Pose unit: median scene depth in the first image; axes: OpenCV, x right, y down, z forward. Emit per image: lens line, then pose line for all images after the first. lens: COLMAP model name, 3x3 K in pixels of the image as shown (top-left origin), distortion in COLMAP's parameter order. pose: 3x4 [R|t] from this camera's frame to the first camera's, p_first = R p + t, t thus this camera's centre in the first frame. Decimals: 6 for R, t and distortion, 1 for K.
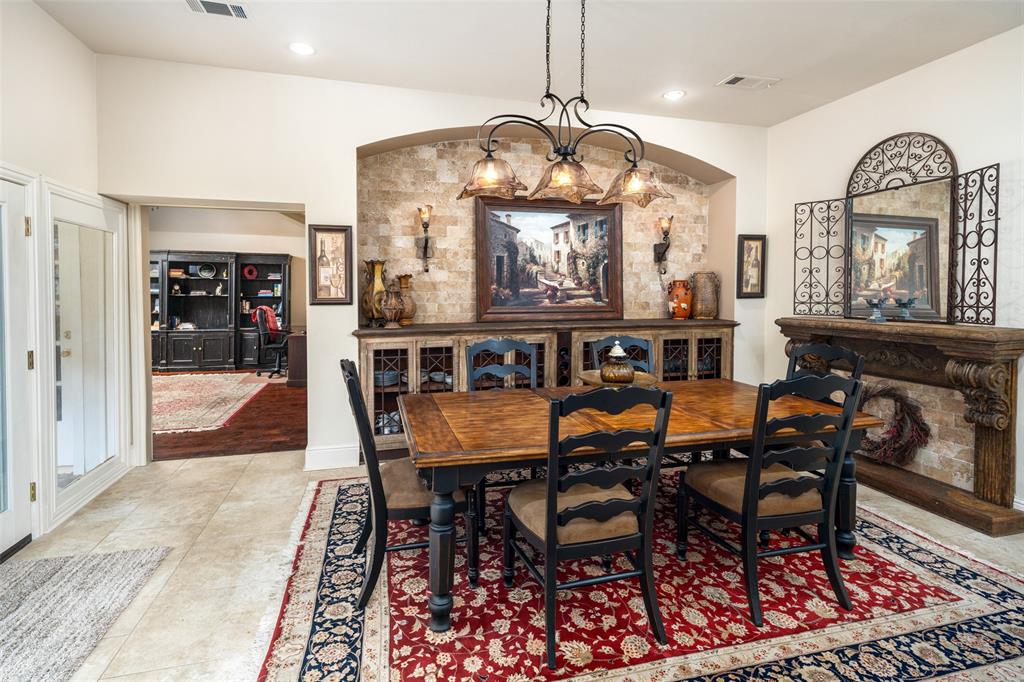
lens RADIAL K [[498.8, 0, 498.2], [0, 498.8, 306.0], [0, 0, 1]] dist [-0.003753, -0.000434]
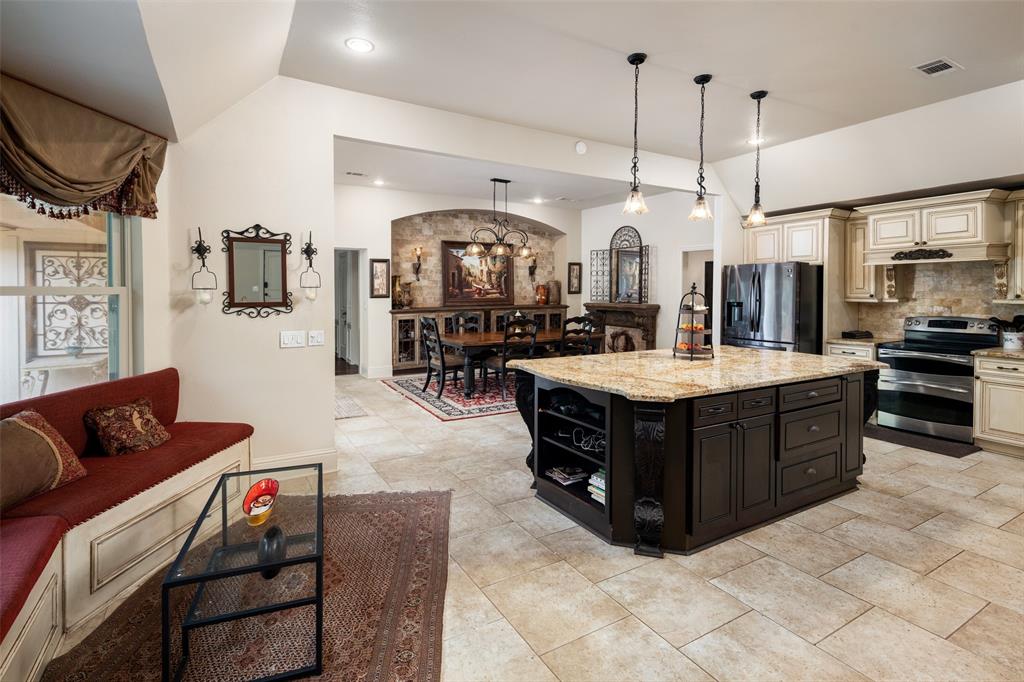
lens RADIAL K [[498.8, 0, 508.7], [0, 498.8, 298.0], [0, 0, 1]] dist [-0.003753, -0.000434]
pose [[0.962164, -0.005508, 0.272416, -0.326250], [0.007594, 0.999949, -0.006604, 0.013779], [-0.272366, 0.008423, 0.962157, -0.943739]]
